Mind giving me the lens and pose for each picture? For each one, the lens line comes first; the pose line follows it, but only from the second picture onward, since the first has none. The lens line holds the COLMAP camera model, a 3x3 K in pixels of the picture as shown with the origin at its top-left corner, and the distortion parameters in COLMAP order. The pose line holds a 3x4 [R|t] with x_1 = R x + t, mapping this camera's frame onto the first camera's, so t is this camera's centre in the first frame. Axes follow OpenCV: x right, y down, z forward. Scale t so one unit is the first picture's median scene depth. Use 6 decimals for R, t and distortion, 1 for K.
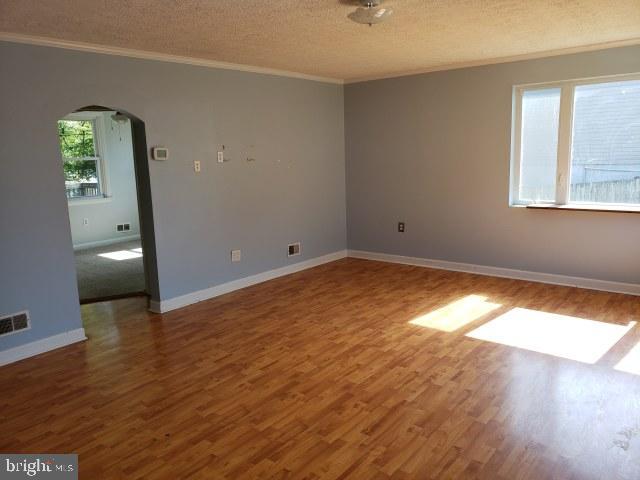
lens RADIAL K [[496.7, 0, 320.5], [0, 496.7, 238.9], [0, 0, 1]] dist [0.013906, -0.007689]
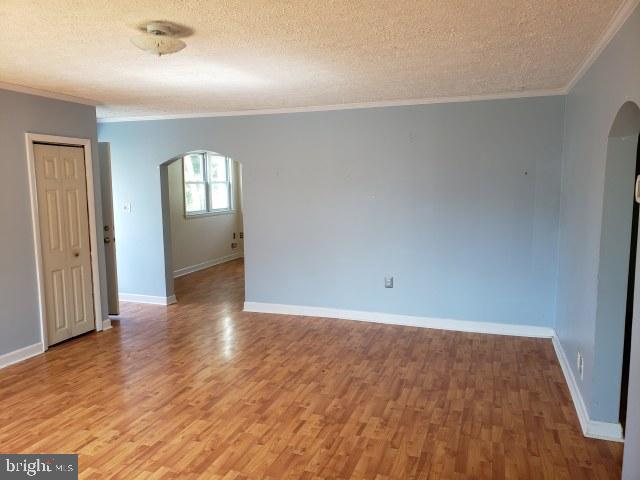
lens RADIAL K [[496.7, 0, 320.1], [0, 496.7, 241.0], [0, 0, 1]] dist [0.013906, -0.007689]
pose [[-0.940567, 0.083610, -0.329156, 0.141236], [-0.015307, 0.957798, 0.287033, -0.352895], [0.339264, 0.275013, -0.899593, 1.870181]]
